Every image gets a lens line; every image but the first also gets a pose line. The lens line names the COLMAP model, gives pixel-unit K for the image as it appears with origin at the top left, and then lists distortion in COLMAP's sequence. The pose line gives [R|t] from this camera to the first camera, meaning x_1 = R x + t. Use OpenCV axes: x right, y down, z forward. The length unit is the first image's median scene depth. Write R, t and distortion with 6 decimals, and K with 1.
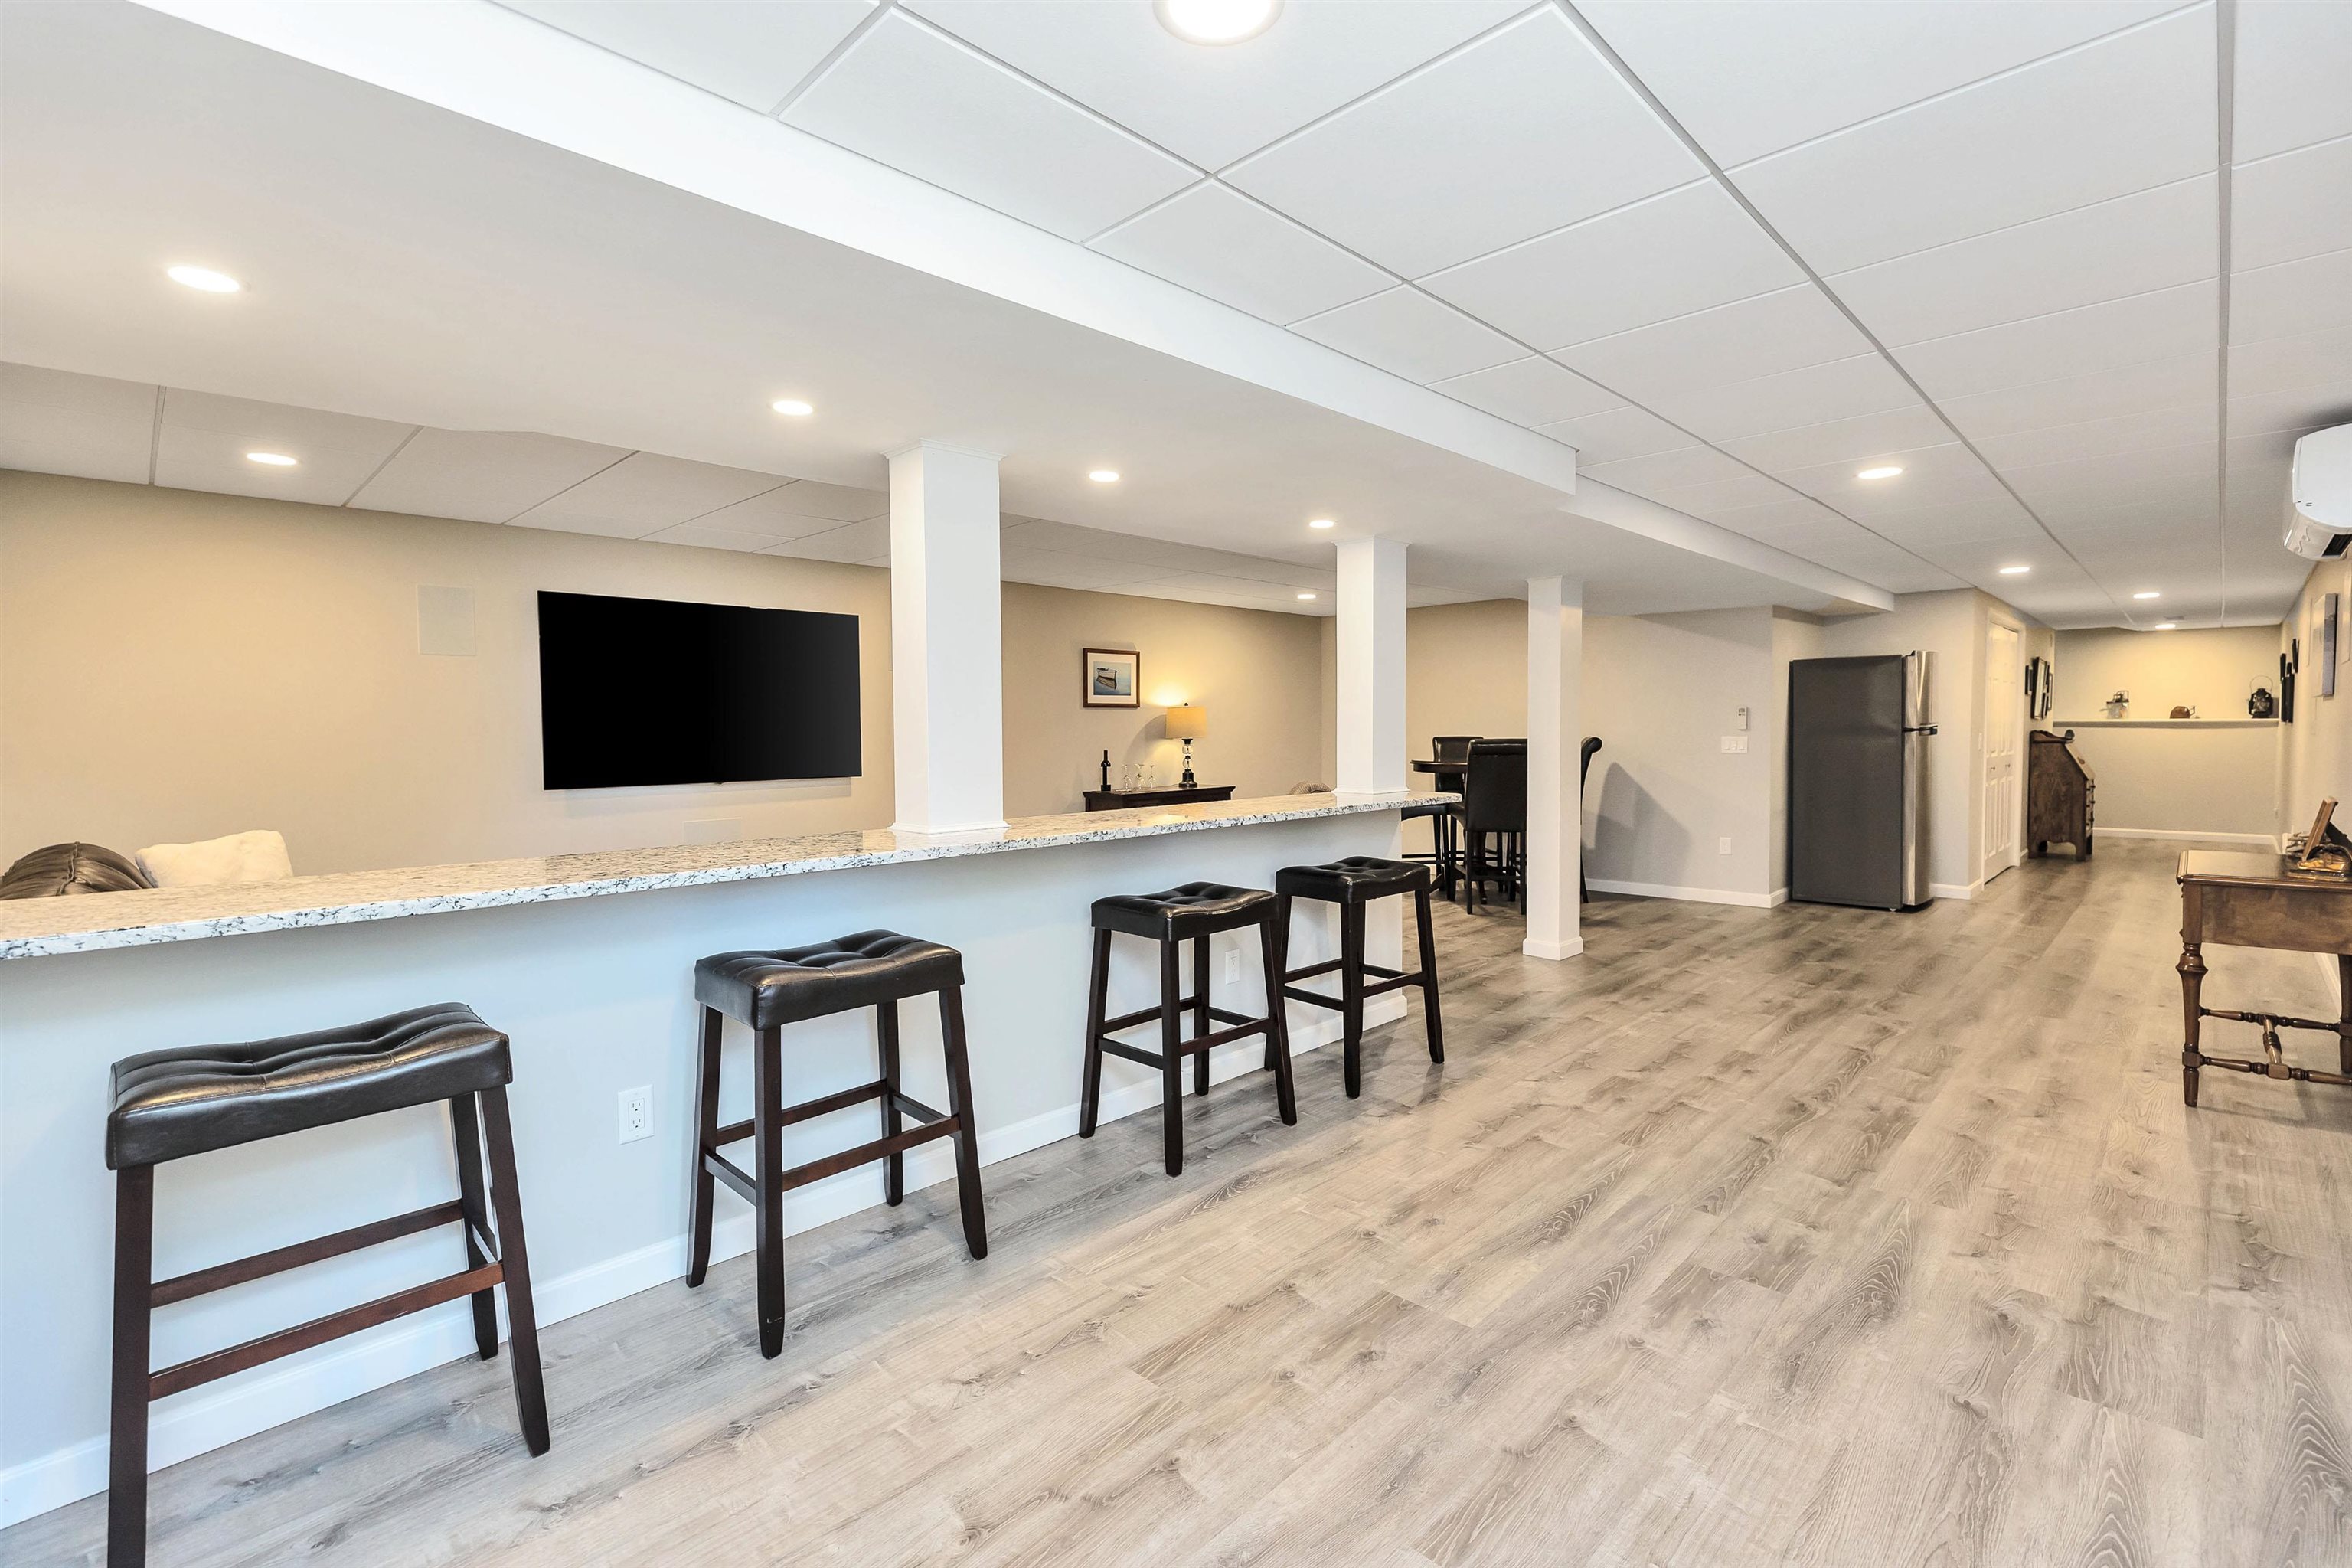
lens RADIAL K [[1041.3, 0, 1205.5], [0, 1041.3, 728.7], [0, 0, 1]] dist [0.009912, 0.000263]
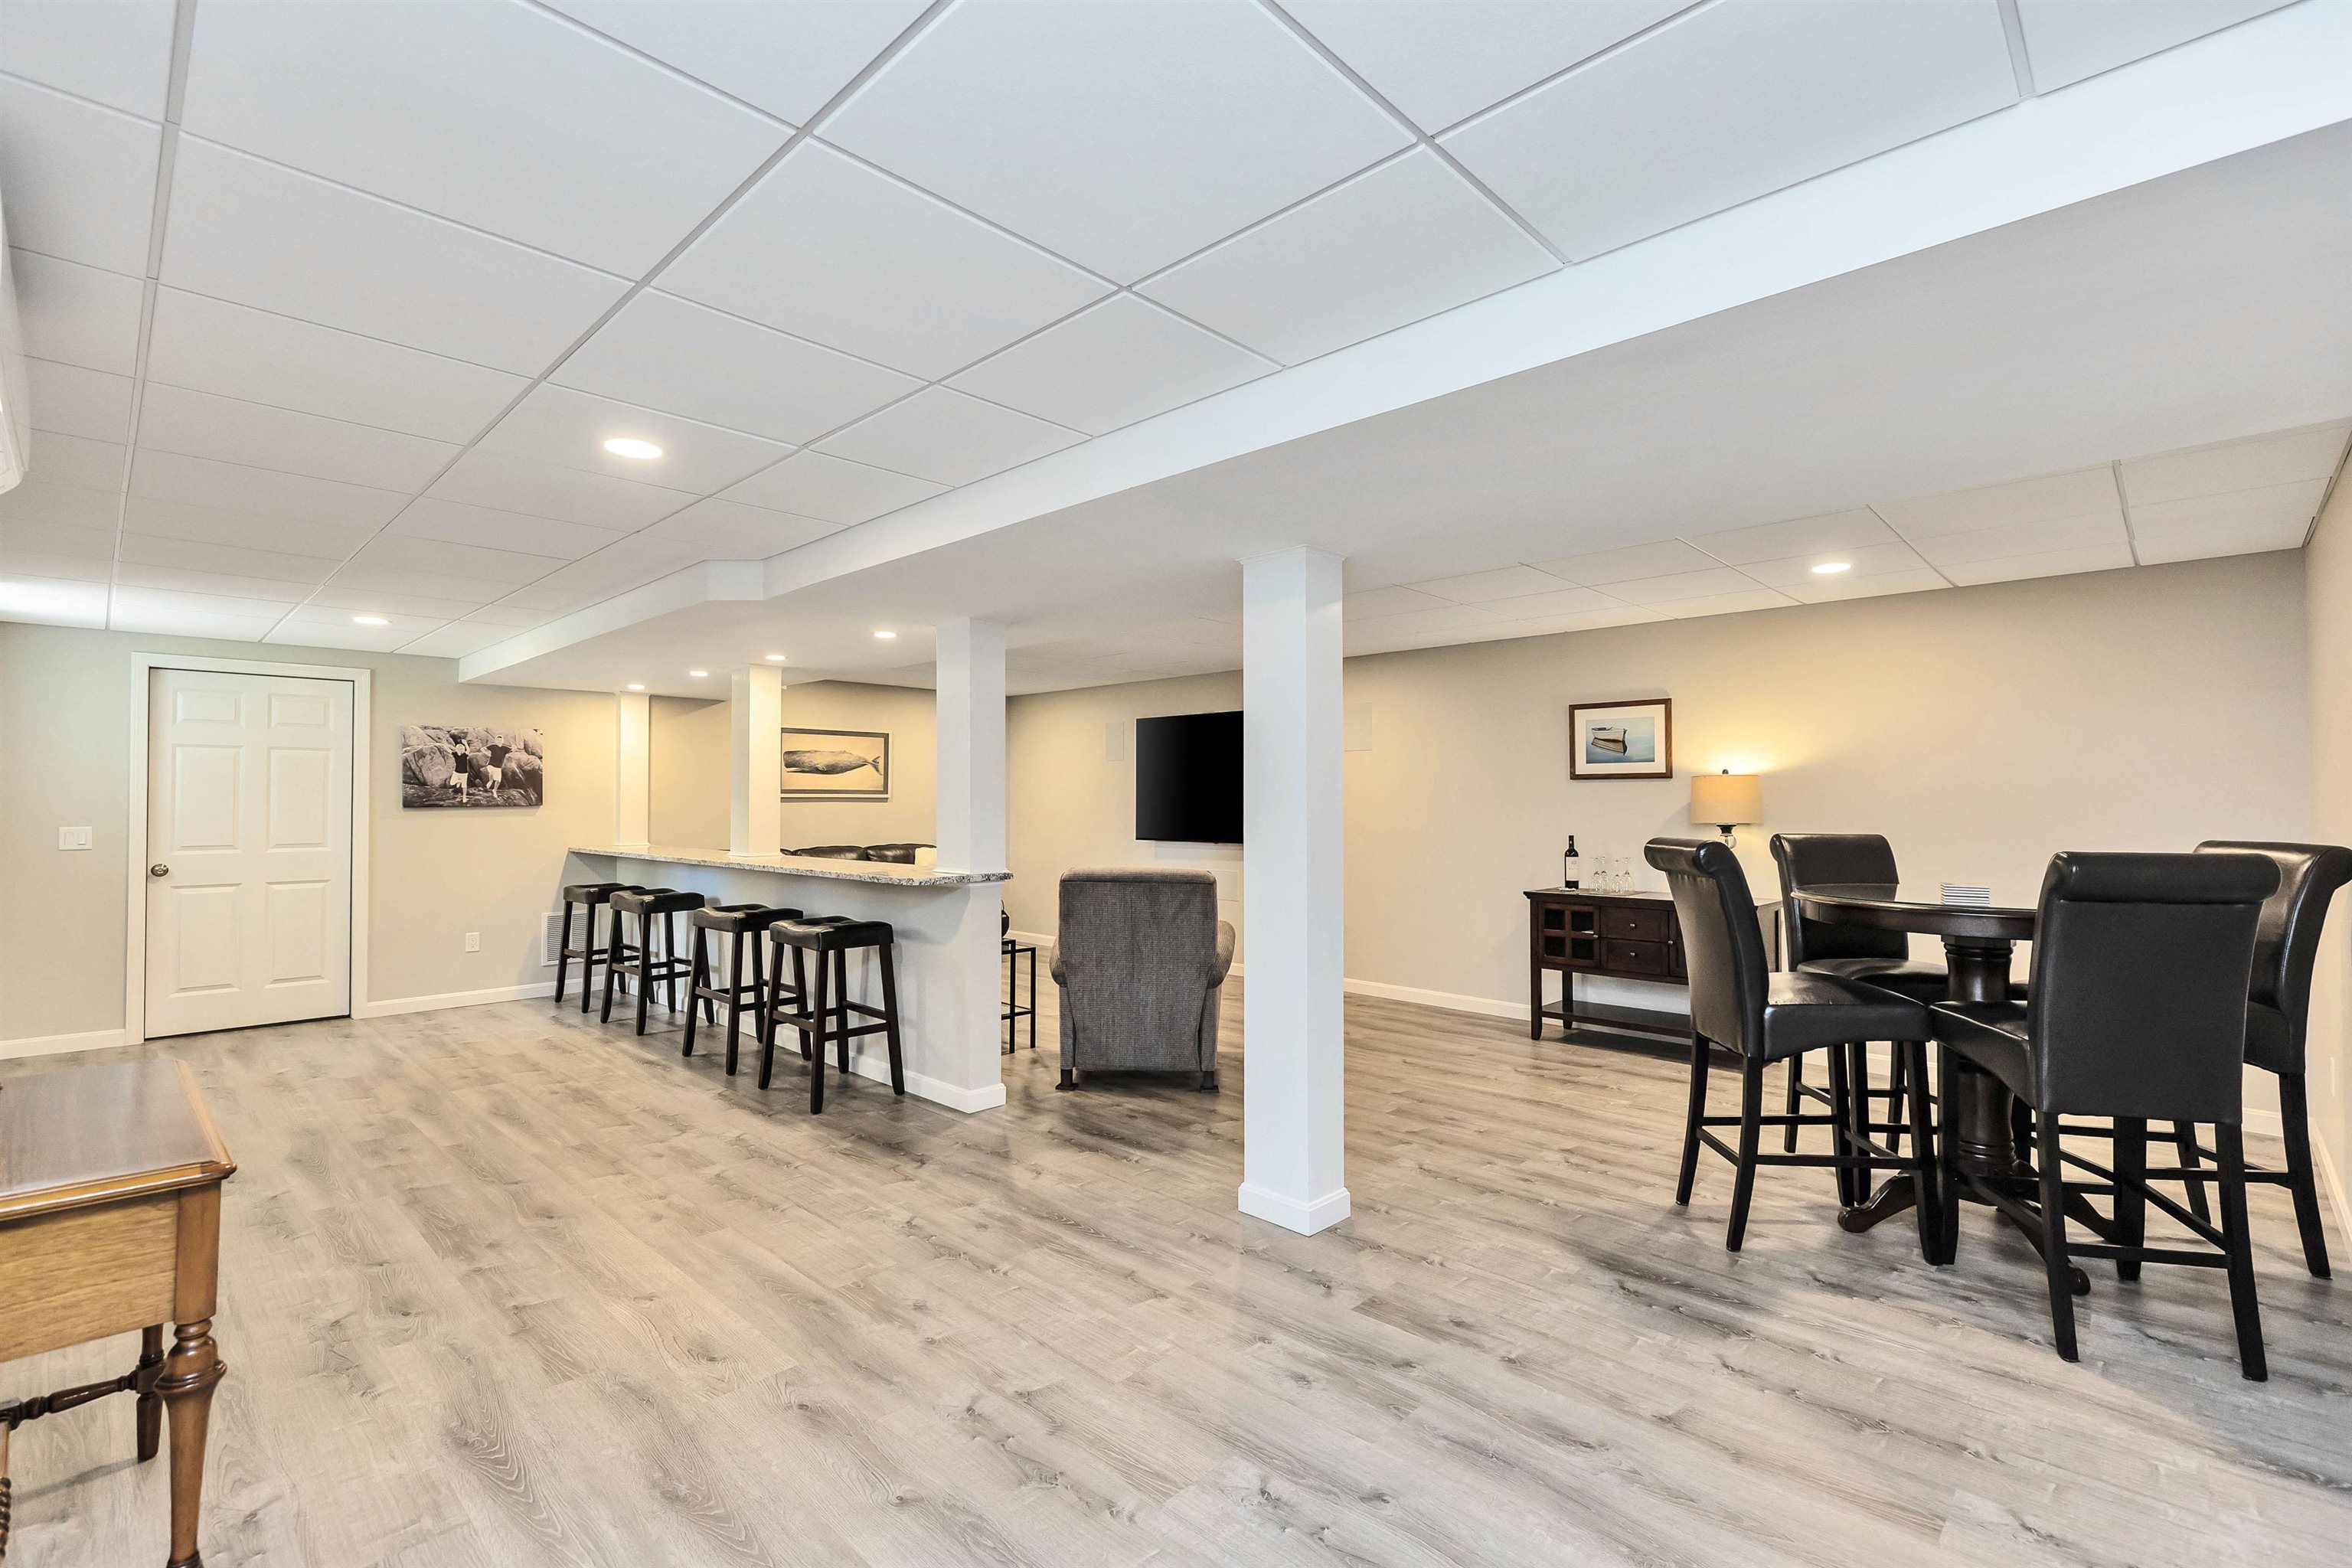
lens RADIAL K [[1053.3, 0, 1176.2], [0, 1053.3, 778.5], [0, 0, 1]] dist [-0.001685, -0.000428]
pose [[0.002712, -0.014307, -0.999894, 1.437284], [-0.001929, 0.999896, -0.014312, -0.019724], [0.999994, 0.001968, 0.002684, 1.474595]]
